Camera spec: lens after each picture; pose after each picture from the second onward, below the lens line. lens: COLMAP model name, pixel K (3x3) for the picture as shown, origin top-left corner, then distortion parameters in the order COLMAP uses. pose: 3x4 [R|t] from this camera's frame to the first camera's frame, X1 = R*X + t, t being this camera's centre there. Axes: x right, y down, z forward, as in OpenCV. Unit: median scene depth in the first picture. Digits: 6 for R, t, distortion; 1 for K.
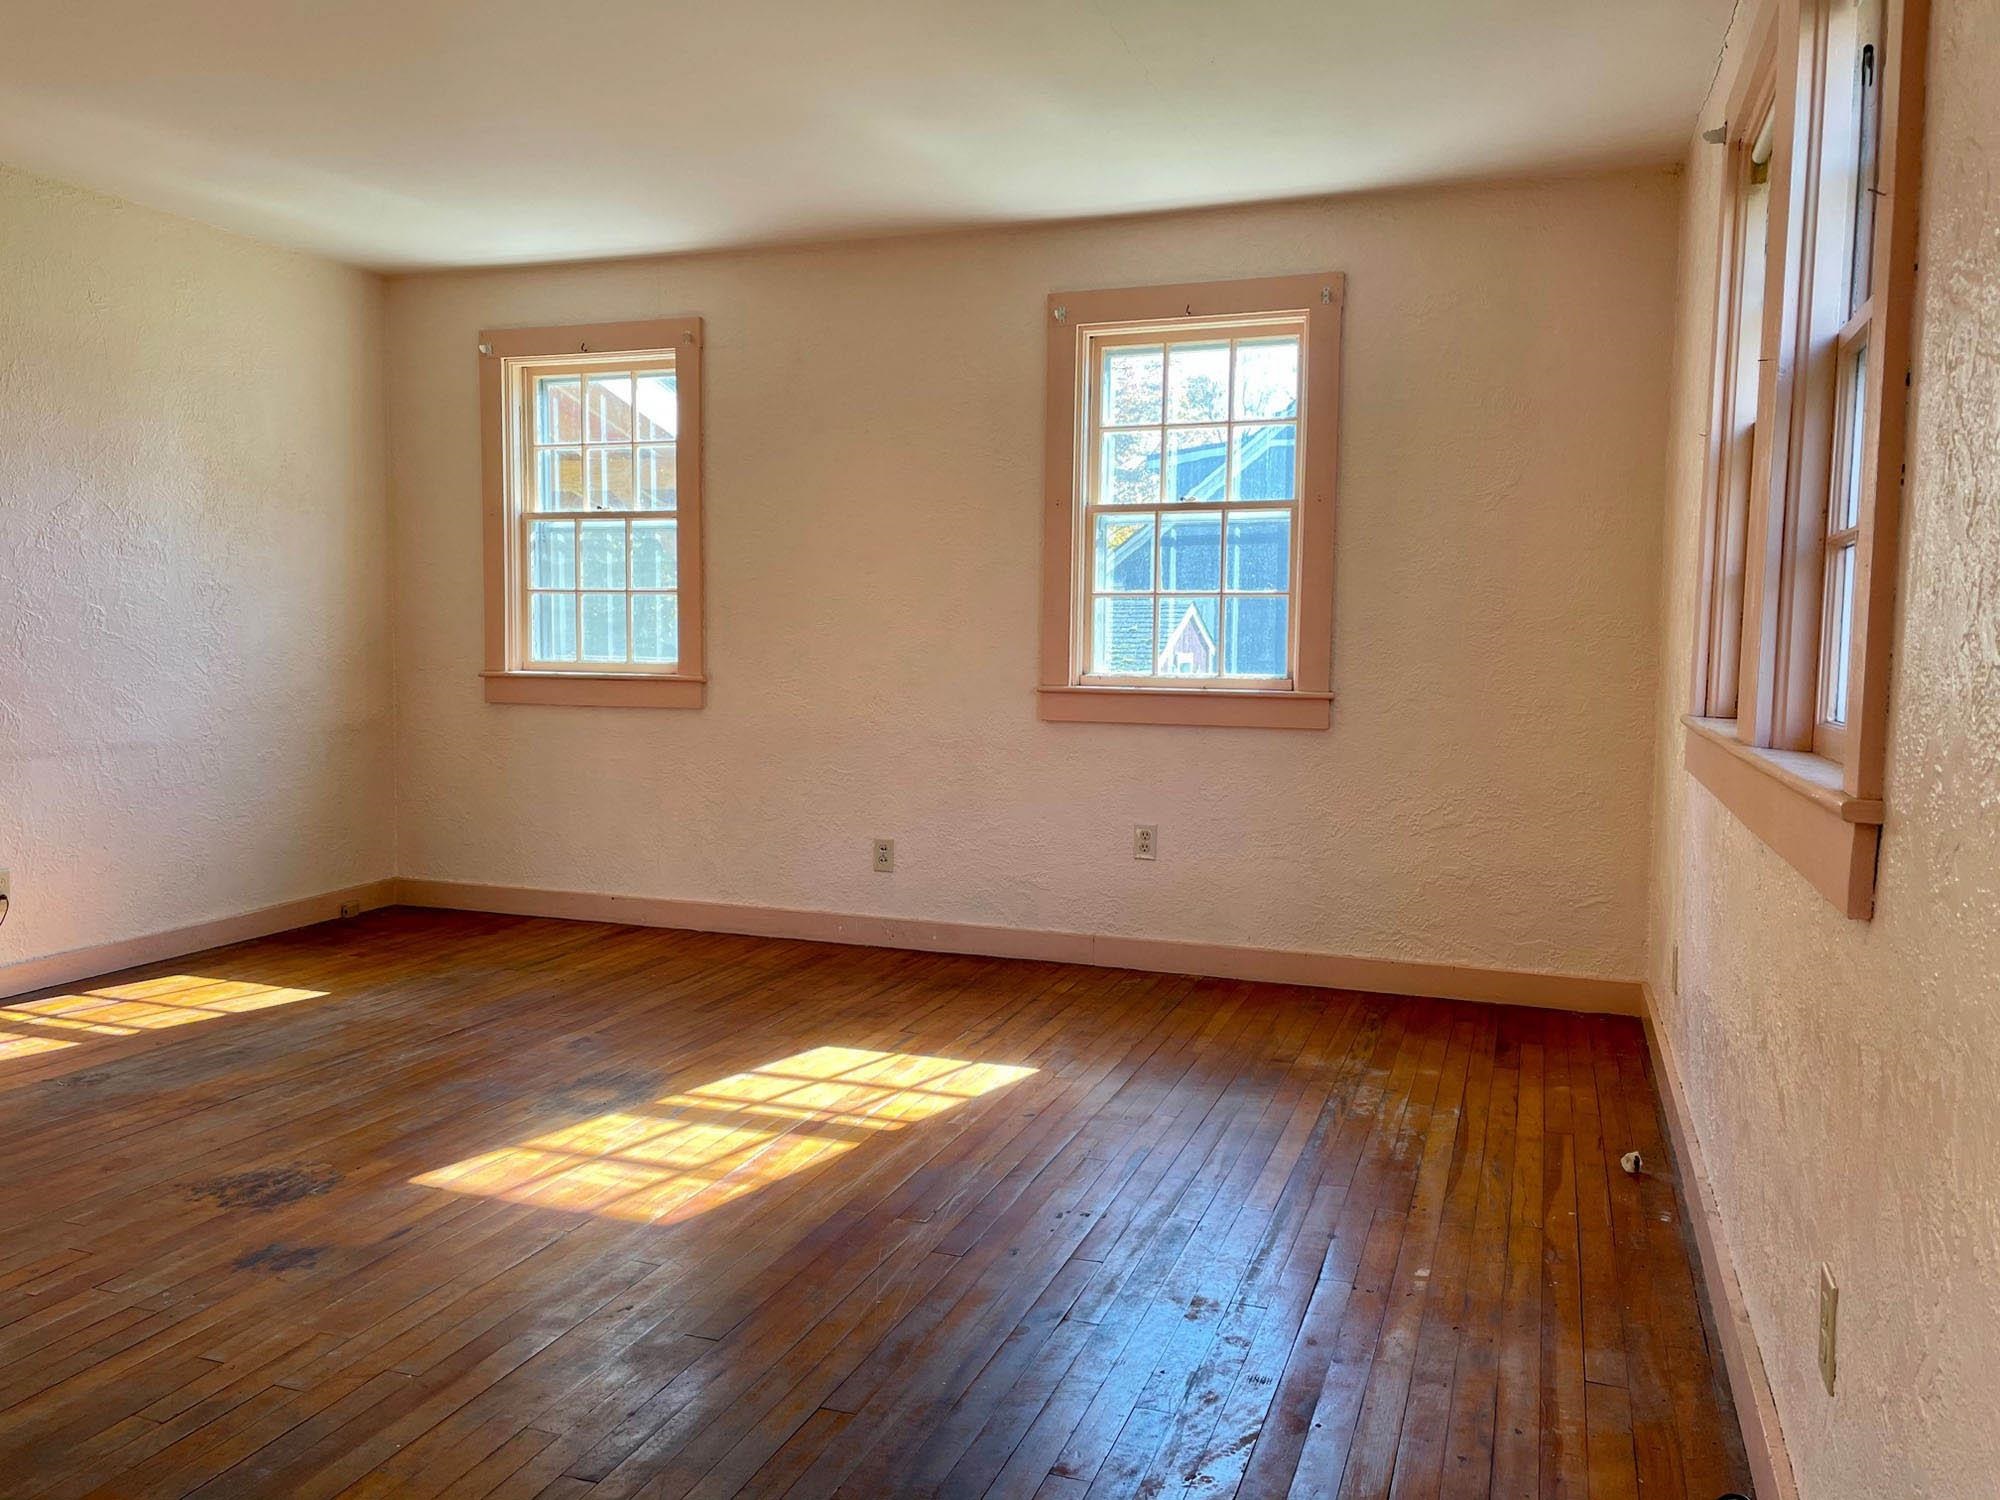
lens RADIAL K [[1470.8, 0, 991.5], [0, 1470.8, 721.0], [0, 0, 1]] dist [0.089352, -0.107986]
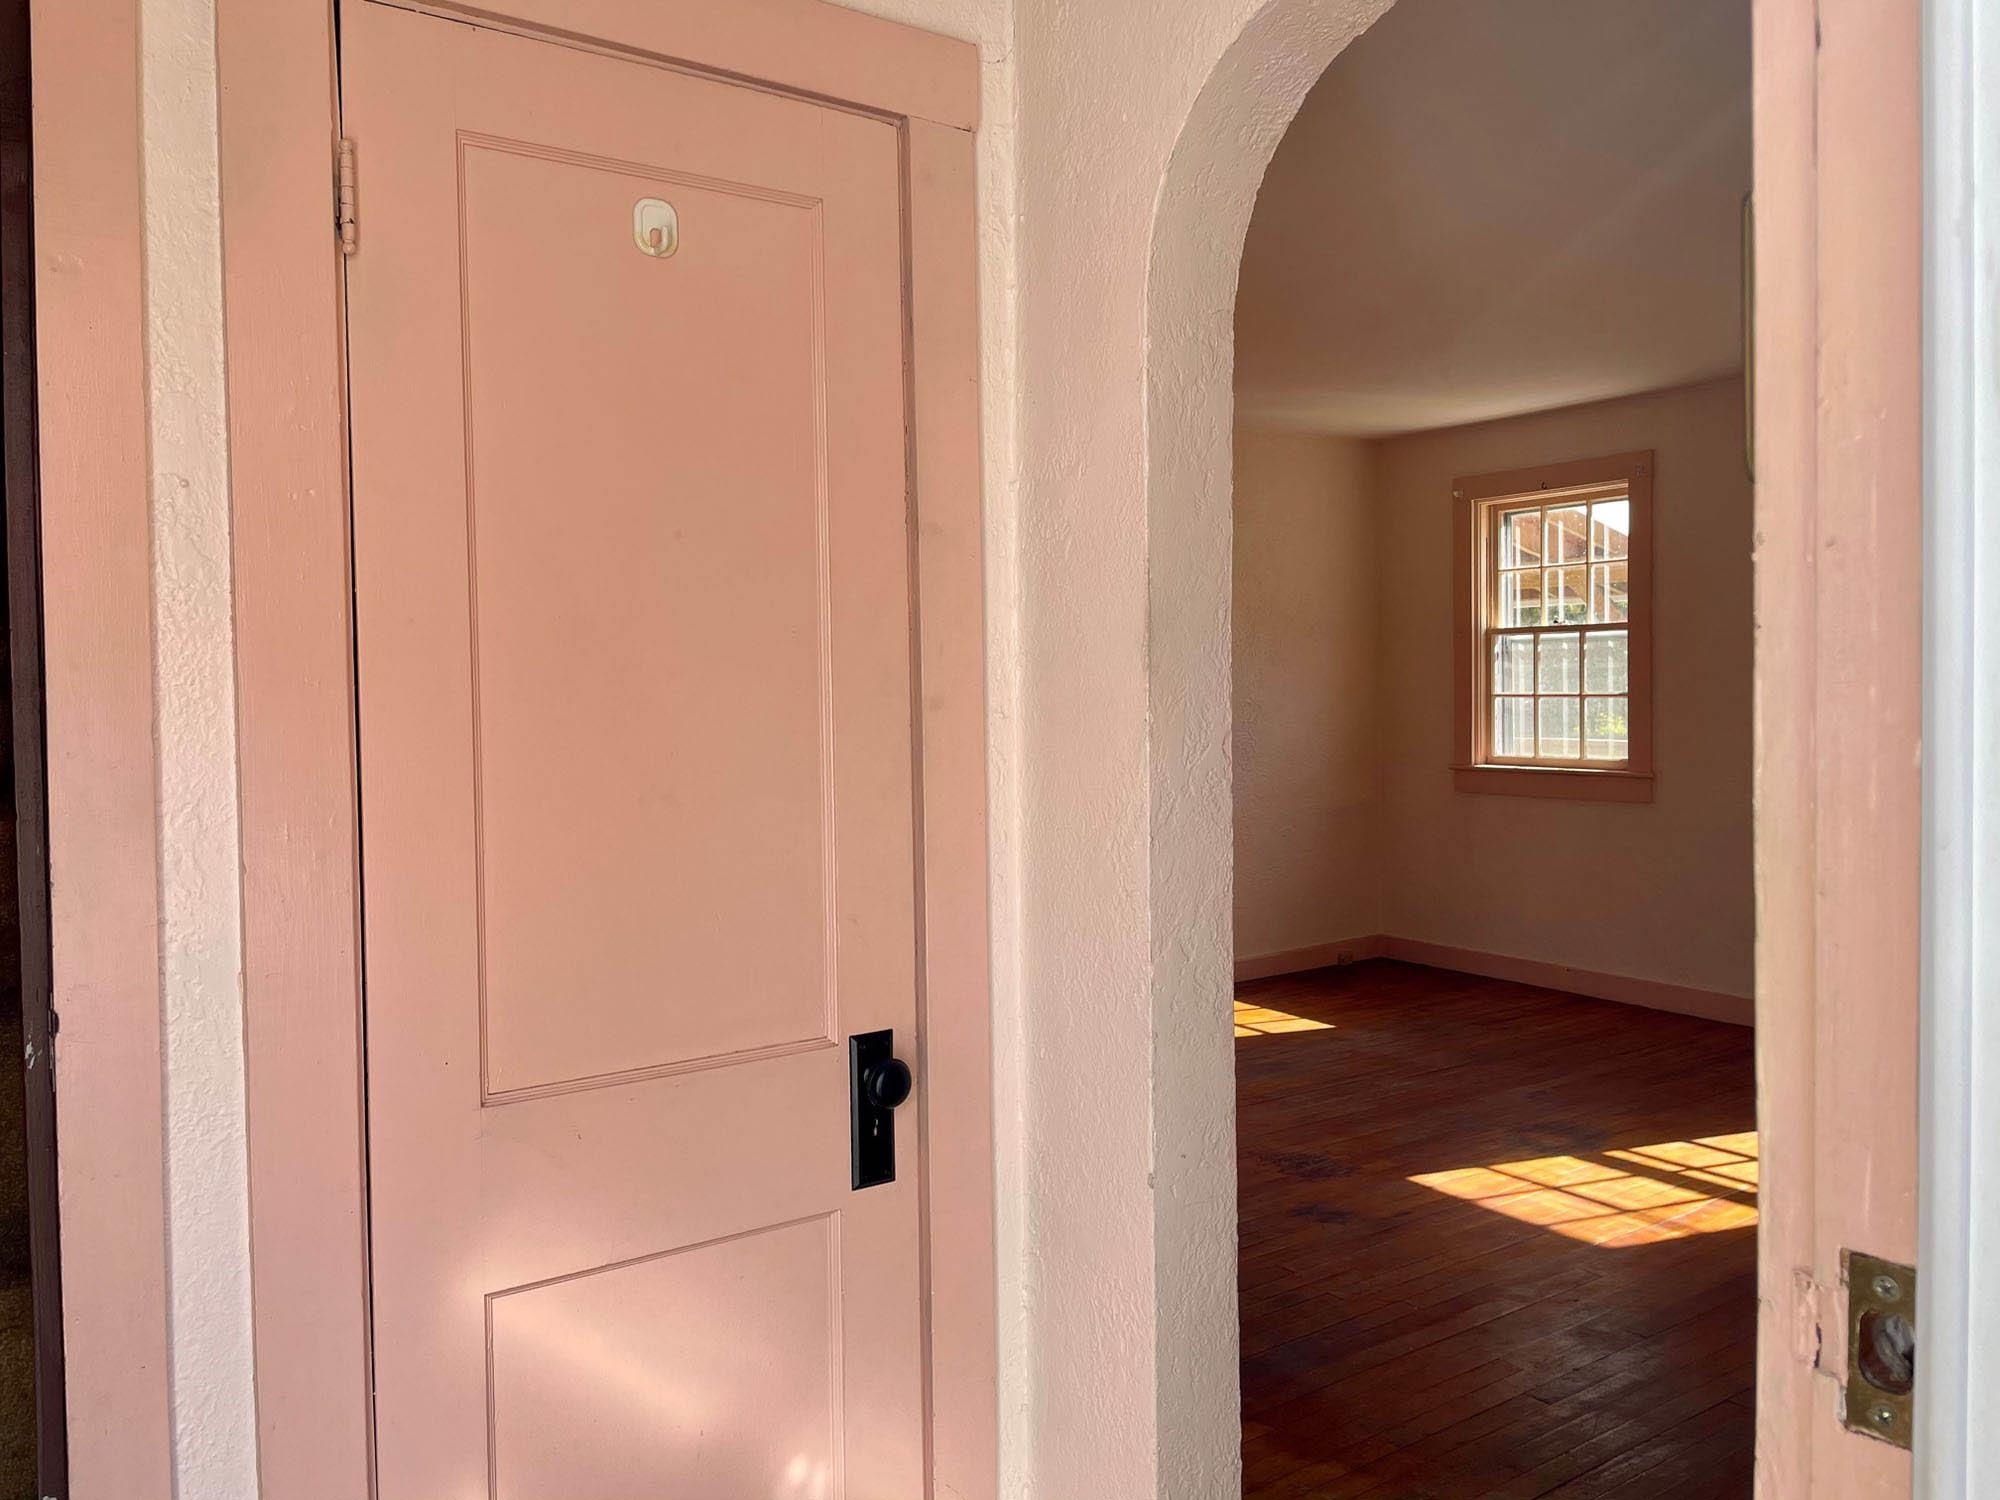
lens RADIAL K [[1489.4, 0, 996.9], [0, 1489.4, 737.8], [0, 0, 1]] dist [0.006179, -0.001020]
pose [[0.814040, -0.000964, -0.580808, 0.058061], [-0.009477, 0.999843, -0.014942, -0.042126], [0.580732, 0.017667, 0.813903, -0.205504]]
